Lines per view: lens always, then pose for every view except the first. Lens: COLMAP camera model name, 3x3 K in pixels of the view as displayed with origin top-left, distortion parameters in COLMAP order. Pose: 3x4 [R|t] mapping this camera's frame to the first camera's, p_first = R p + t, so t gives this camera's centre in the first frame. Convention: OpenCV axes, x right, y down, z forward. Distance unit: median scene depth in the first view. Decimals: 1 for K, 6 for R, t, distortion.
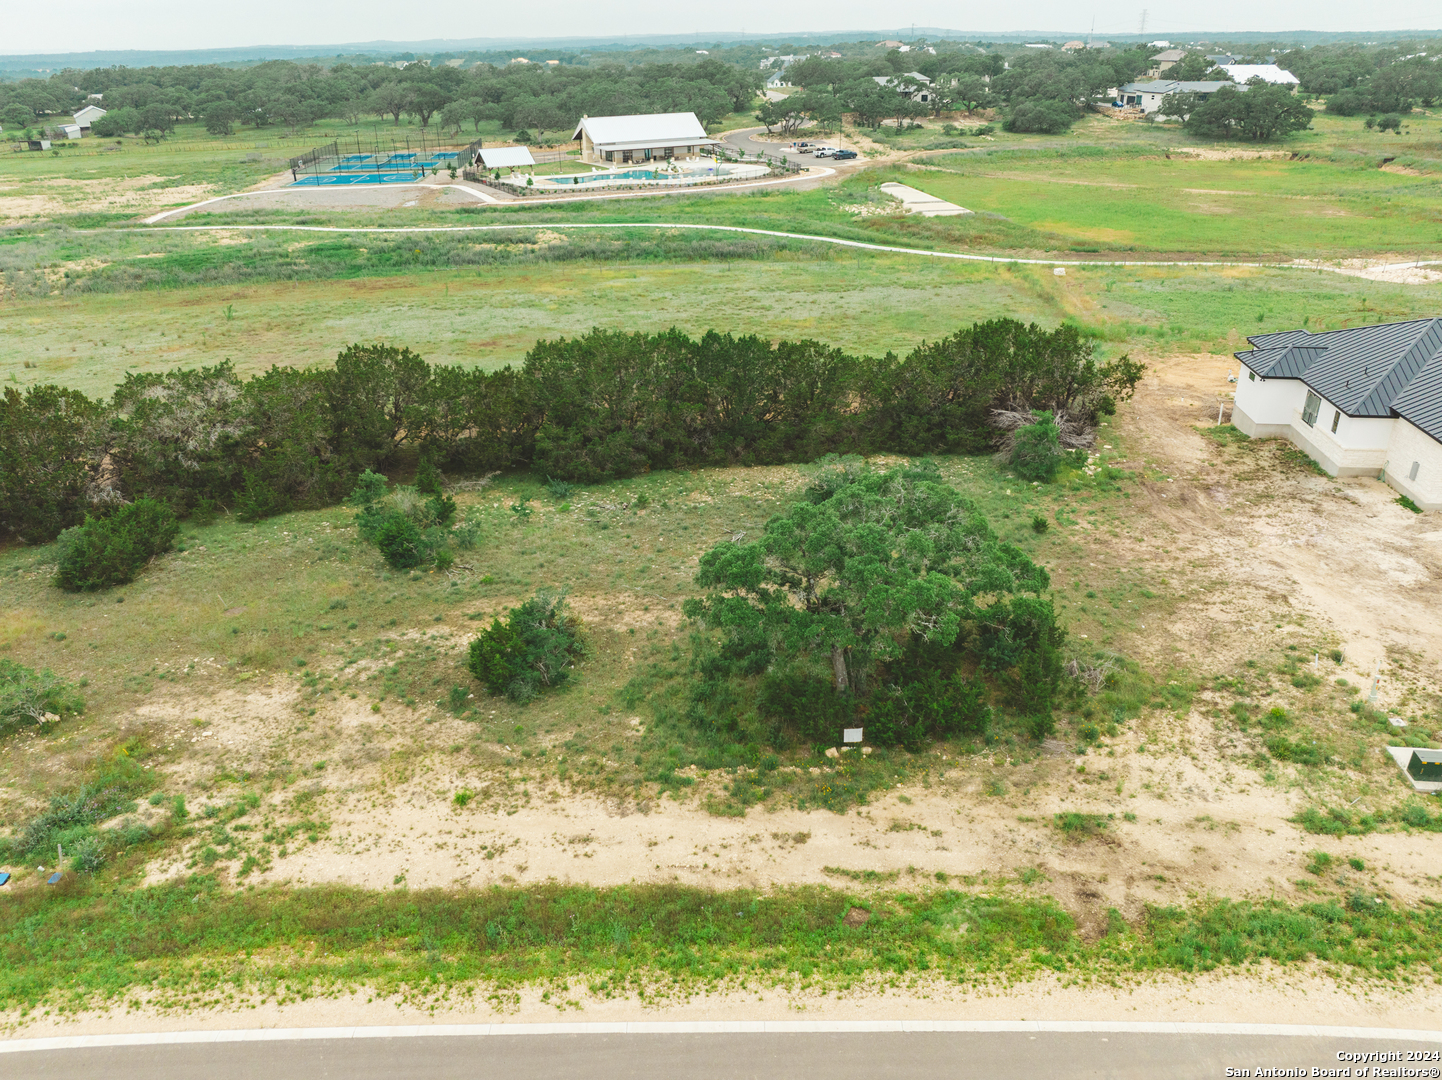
lens RADIAL K [[1020.0, 0, 720.6], [0, 1020.0, 542.8], [0, 0, 1]] dist [-0.042515, 0.009194]
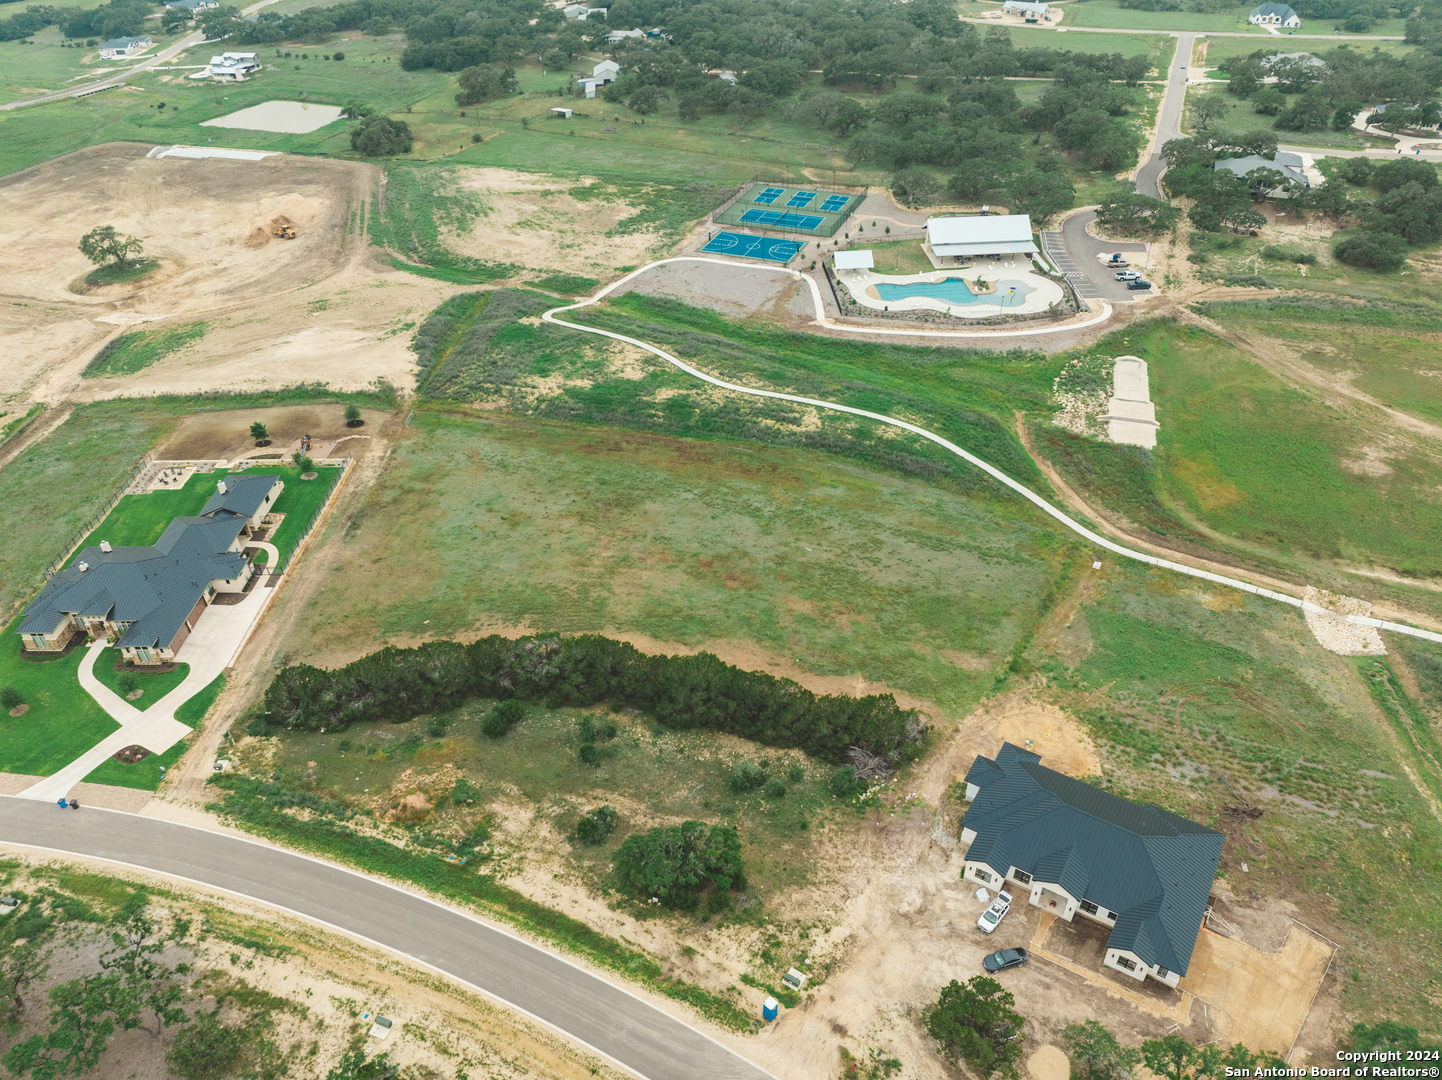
lens RADIAL K [[1019.4, 0, 721.0], [0, 1019.4, 540.0], [0, 0, 1]] dist [-0.024385, -0.027435]
pose [[0.894483, 0.264074, -0.360784, 1.160292], [-0.191452, 0.955442, 0.224668, -1.667059], [0.404037, -0.131889, 0.905185, -1.748061]]
